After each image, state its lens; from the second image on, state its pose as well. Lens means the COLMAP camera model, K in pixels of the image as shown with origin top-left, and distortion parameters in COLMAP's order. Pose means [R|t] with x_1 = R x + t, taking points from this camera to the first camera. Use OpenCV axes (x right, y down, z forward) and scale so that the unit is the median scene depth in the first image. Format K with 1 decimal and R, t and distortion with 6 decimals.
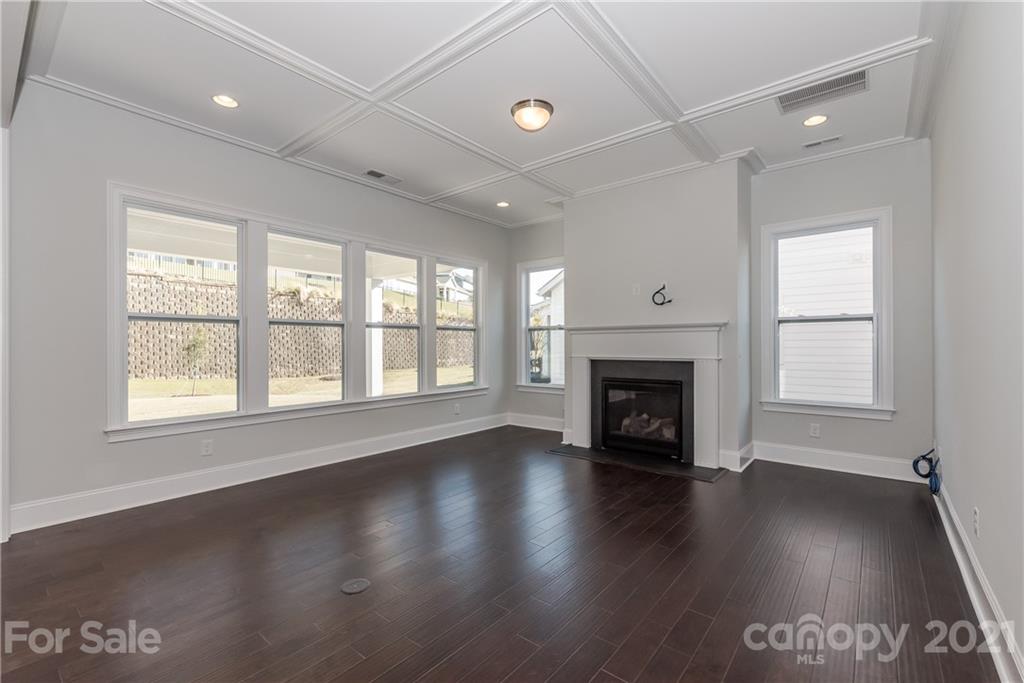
lens RADIAL K [[450.5, 0, 511.9], [0, 450.5, 344.3], [0, 0, 1]] dist [-0.000113, -0.000399]
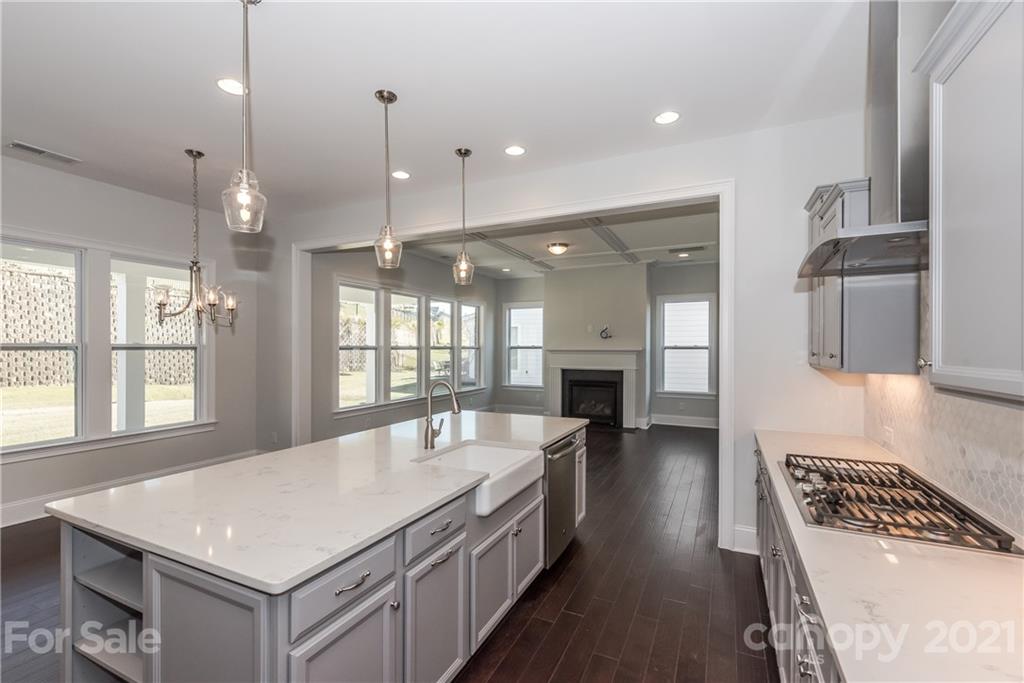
lens RADIAL K [[450.5, 0, 511.9], [0, 450.5, 344.3], [0, 0, 1]] dist [-0.000113, -0.000399]
pose [[0.971694, 0.008414, 0.236092, -0.427746], [-0.007287, 0.999958, -0.005647, -0.050378], [-0.236129, 0.003767, 0.971714, -0.611424]]
